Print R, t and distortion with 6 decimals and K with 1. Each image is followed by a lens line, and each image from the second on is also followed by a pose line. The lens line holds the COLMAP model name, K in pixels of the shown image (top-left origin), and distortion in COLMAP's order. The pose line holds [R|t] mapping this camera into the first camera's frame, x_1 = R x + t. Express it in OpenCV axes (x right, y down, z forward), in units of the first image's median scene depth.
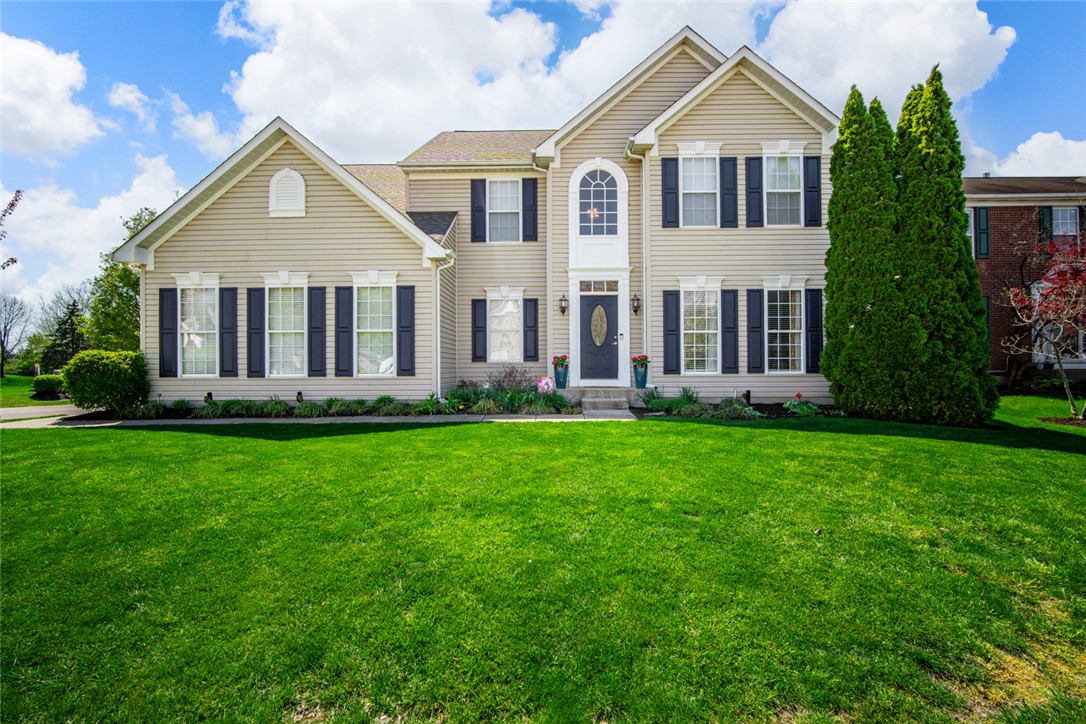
lens RADIAL K [[477.2, 0, 543.3], [0, 477.2, 343.7], [0, 0, 1]] dist [-0.002119, 0.000378]
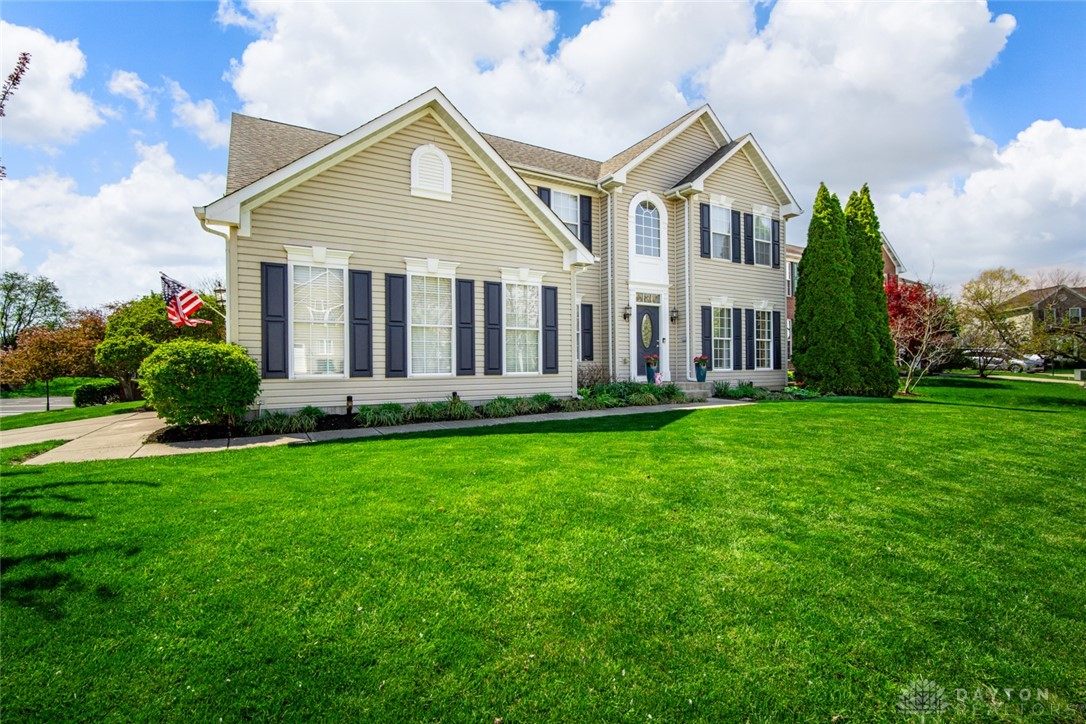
lens RADIAL K [[477.2, 0, 543.3], [0, 477.2, 343.7], [0, 0, 1]] dist [-0.002119, 0.000378]
pose [[0.859381, 0.021903, 0.510866, -0.809091], [-0.017909, 0.999758, -0.012737, 0.015672], [-0.511021, 0.001797, 0.859566, 0.117734]]
